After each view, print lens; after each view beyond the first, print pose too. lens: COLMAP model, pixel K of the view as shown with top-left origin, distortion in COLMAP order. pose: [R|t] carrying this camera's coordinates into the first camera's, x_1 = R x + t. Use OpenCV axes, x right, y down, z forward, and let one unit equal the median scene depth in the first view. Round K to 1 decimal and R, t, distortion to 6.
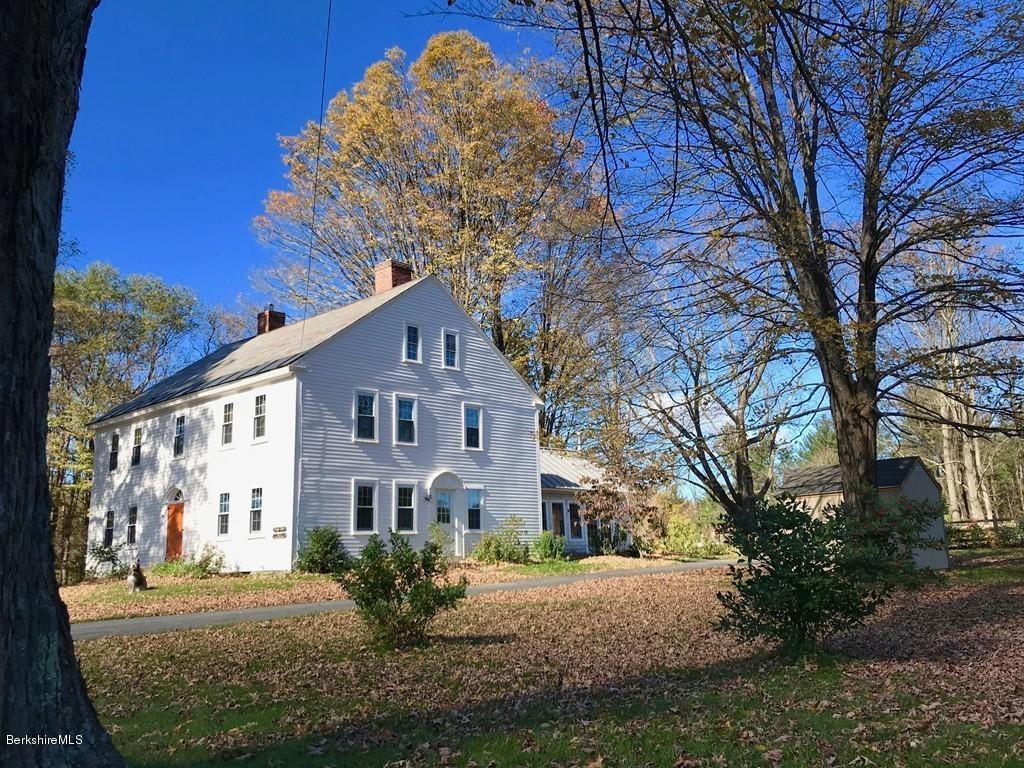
lens RADIAL K [[846.0, 0, 513.4], [0, 846.0, 369.3], [0, 0, 1]] dist [0.010200, 0.004129]
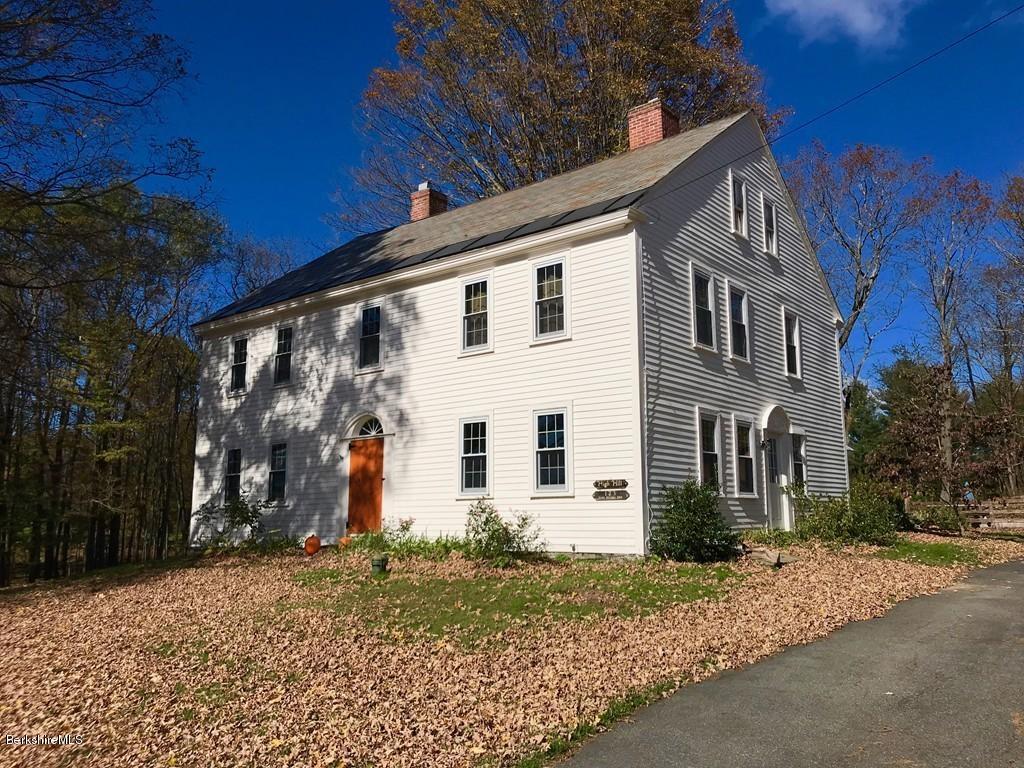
lens RADIAL K [[807.7, 0, 512.5], [0, 807.7, 365.4], [0, 0, 1]] dist [0.007214, 0.001487]
pose [[0.998633, 0.040936, 0.032488, -0.328775], [-0.042184, 0.998360, 0.038706, 0.079023], [-0.030851, -0.040024, 0.998722, 0.399776]]
